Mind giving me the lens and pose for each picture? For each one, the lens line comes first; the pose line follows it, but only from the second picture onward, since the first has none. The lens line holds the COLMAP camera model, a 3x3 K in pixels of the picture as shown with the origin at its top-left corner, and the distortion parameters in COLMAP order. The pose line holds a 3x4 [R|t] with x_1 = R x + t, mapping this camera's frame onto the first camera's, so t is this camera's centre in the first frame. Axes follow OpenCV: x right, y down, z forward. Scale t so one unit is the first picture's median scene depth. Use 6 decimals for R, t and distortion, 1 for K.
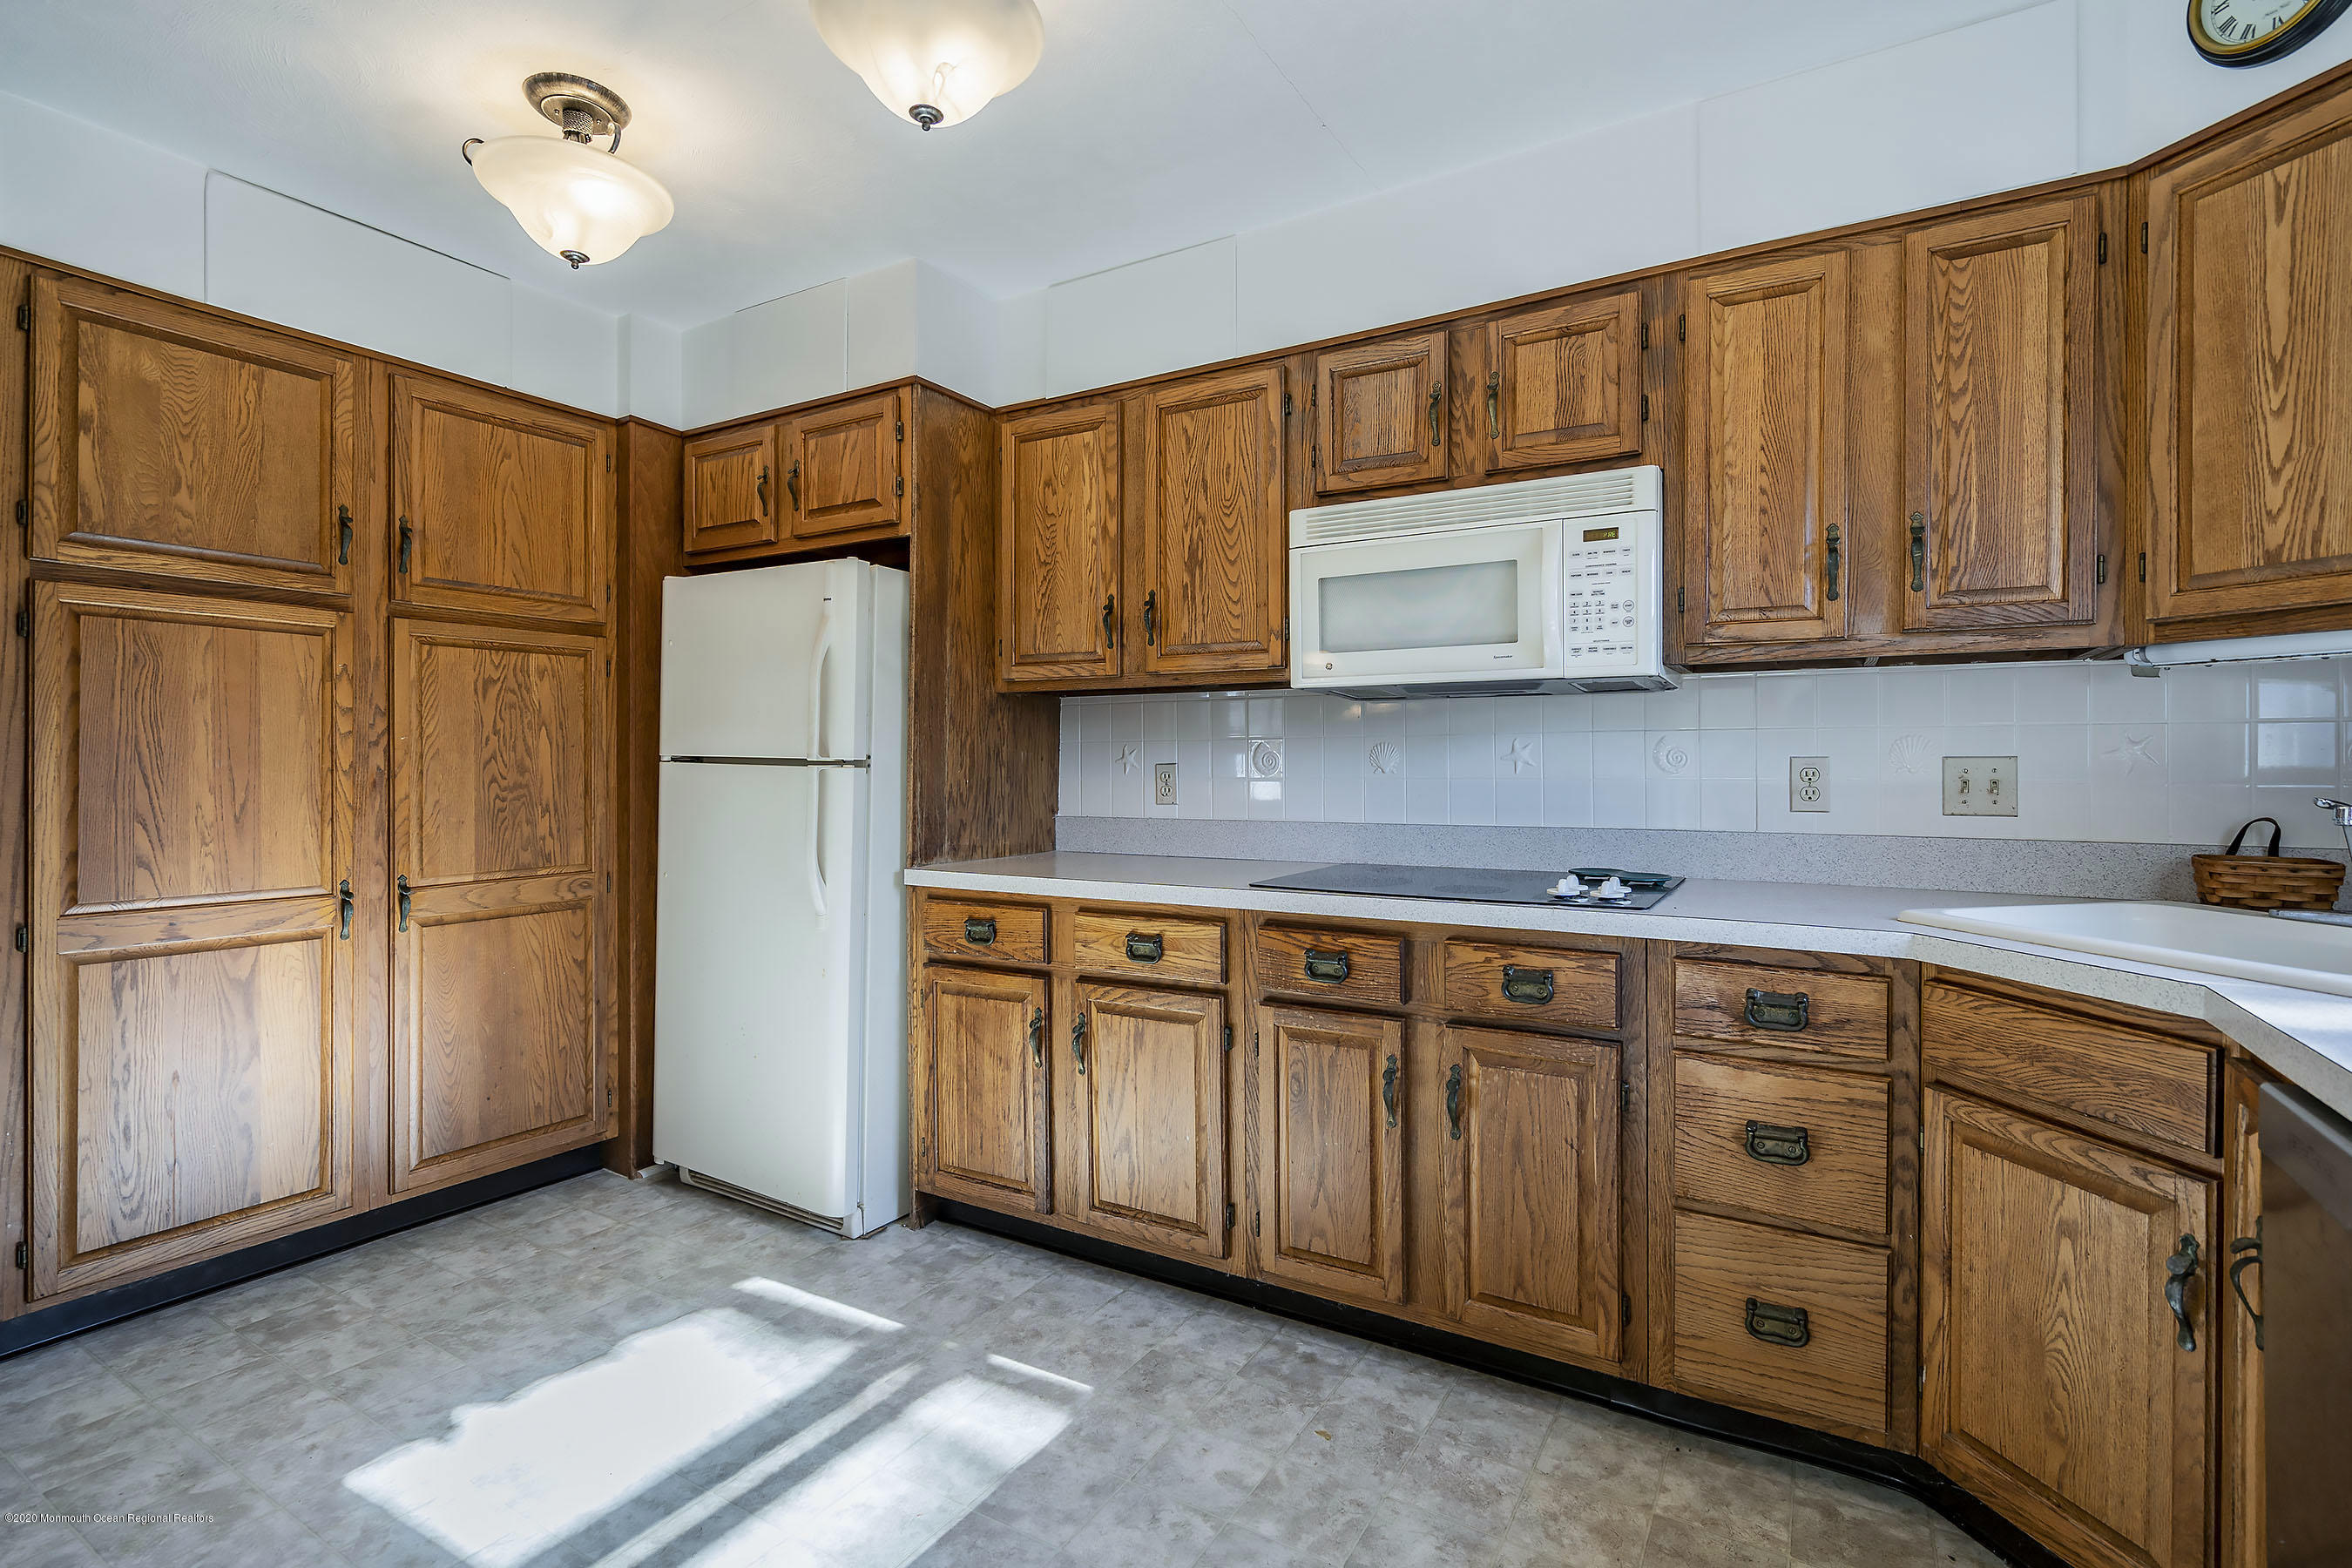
lens RADIAL K [[1076.8, 0, 1178.2], [0, 1076.8, 772.2], [0, 0, 1]] dist [0.001315, 0.001670]
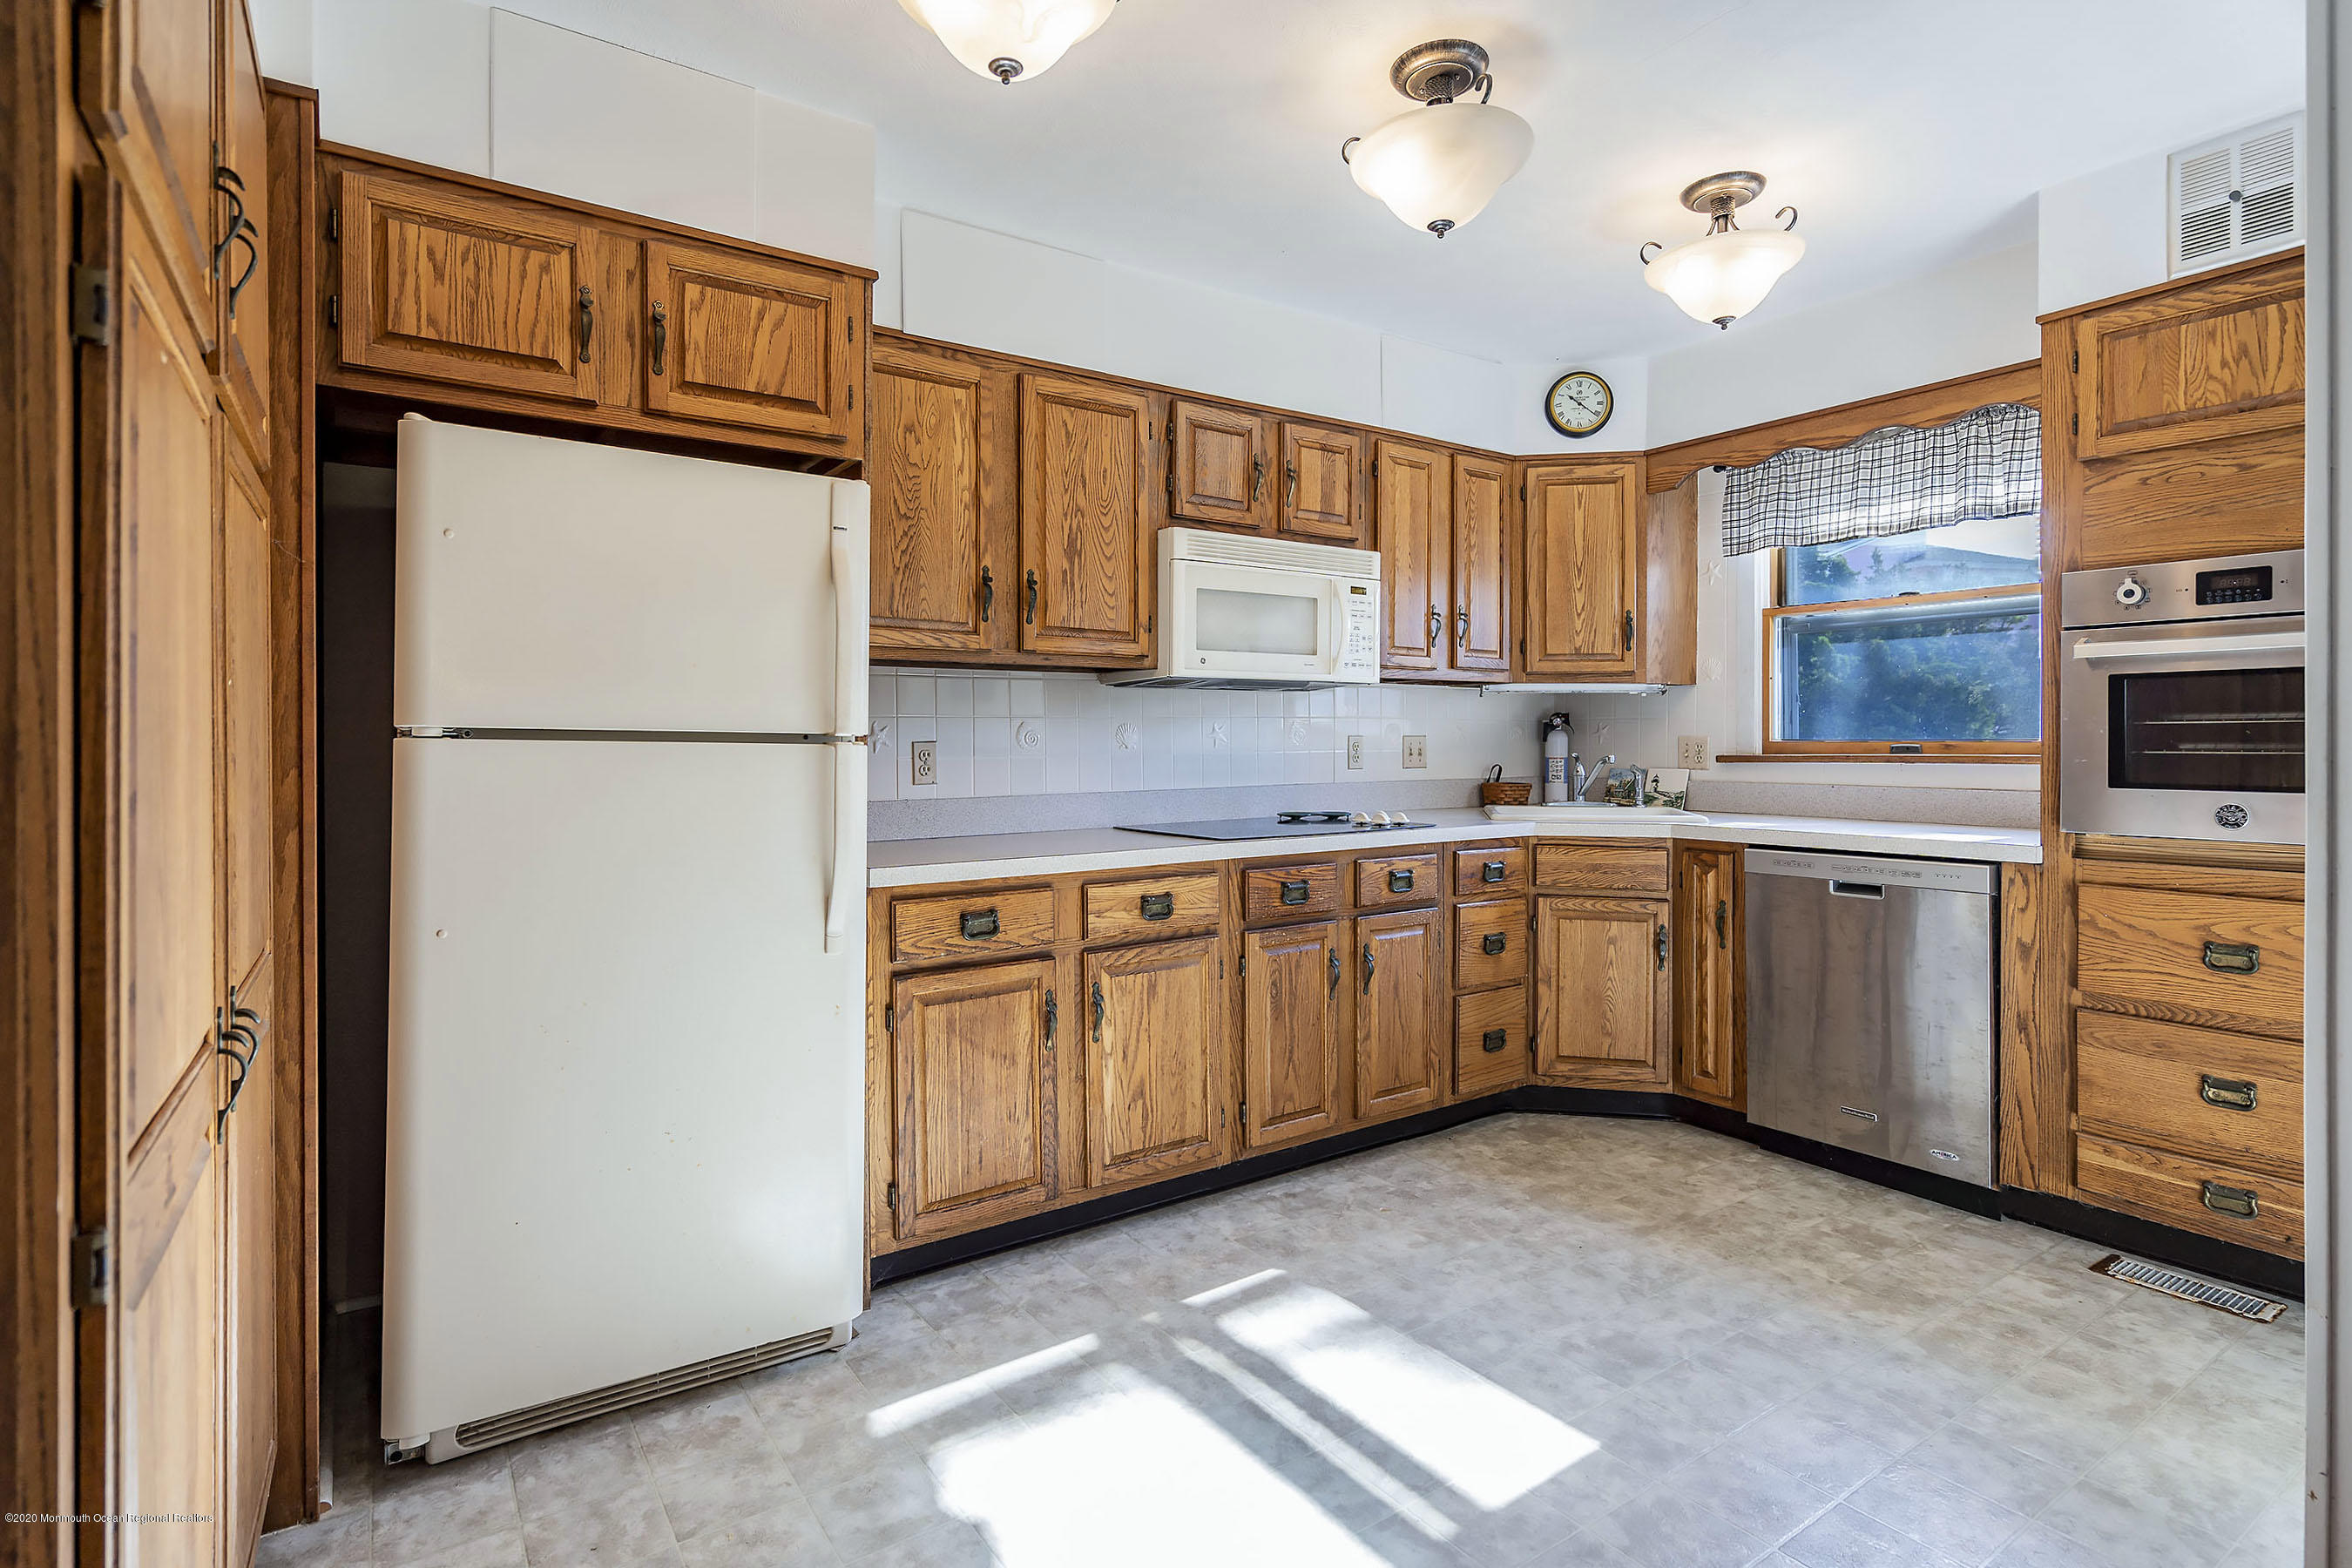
lens RADIAL K [[1139.7, 0, 1169.1], [0, 1139.7, 760.8], [0, 0, 1]] dist [0.006964, 0.000750]
pose [[0.437451, -0.015061, 0.899116, -1.062030], [0.014111, 0.999852, 0.009883, 0.002383], [-0.899132, 0.008365, 0.437598, 0.471841]]
